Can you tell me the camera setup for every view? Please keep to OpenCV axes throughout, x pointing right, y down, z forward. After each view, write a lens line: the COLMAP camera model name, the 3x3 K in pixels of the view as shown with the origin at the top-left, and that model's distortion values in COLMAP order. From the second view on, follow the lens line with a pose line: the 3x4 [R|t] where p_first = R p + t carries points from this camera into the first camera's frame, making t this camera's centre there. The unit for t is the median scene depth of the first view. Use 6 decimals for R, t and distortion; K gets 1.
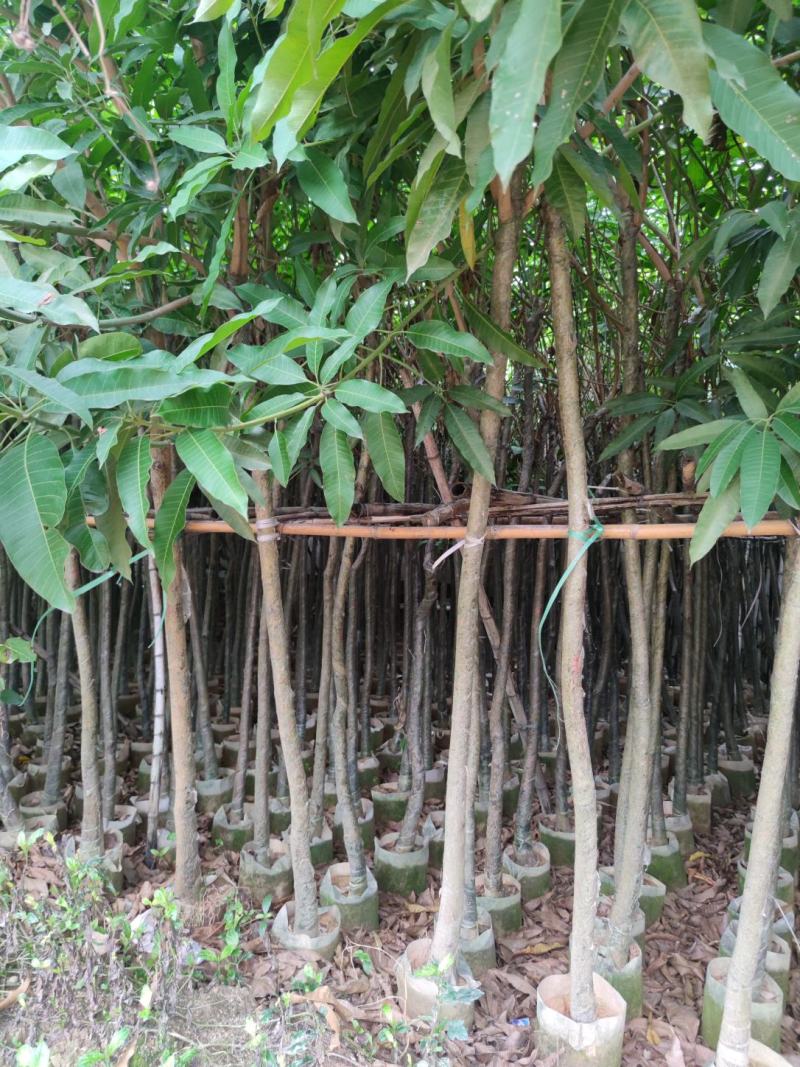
lens RADIAL K [[758.1, 0, 419.3], [0, 758.1, 532.8], [0, 0, 1]] dist [0.069216, -0.065006]
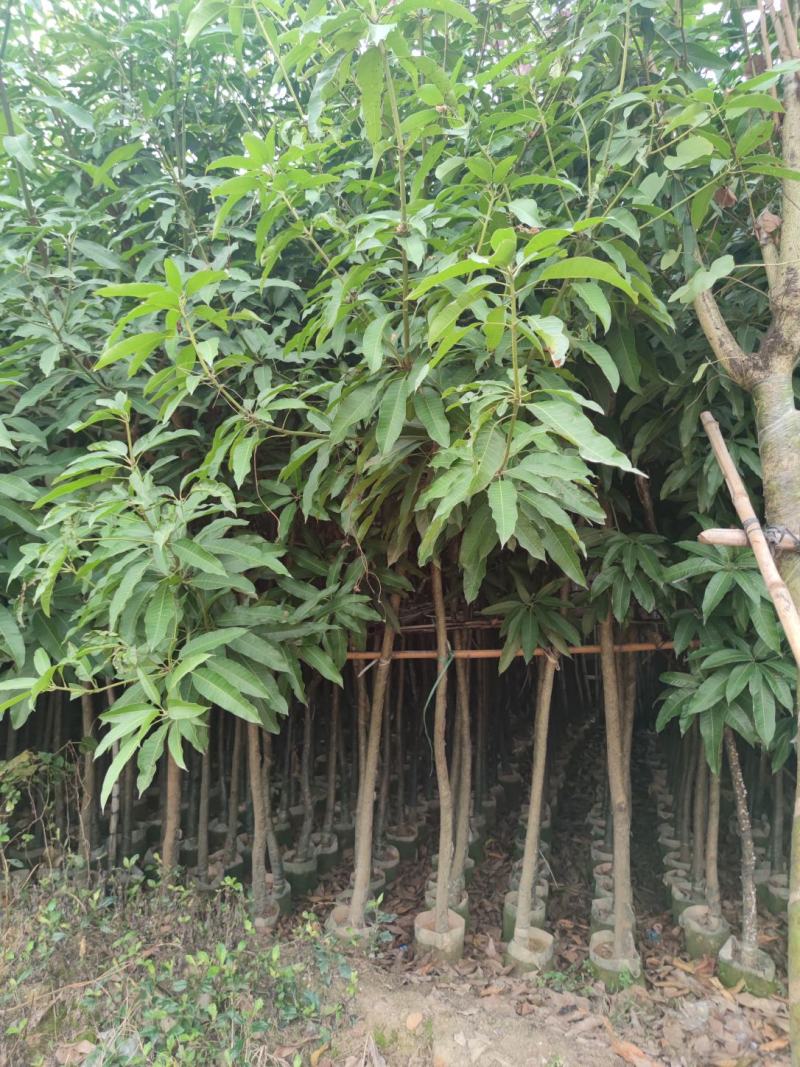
lens RADIAL K [[758.1, 0, 419.3], [0, 758.1, 532.8], [0, 0, 1]] dist [0.069216, -0.065006]
pose [[0.955812, -0.001801, 0.293973, -0.292395], [0.015037, 0.998972, -0.042769, -0.167076], [-0.293594, 0.045299, 0.954856, -0.576364]]
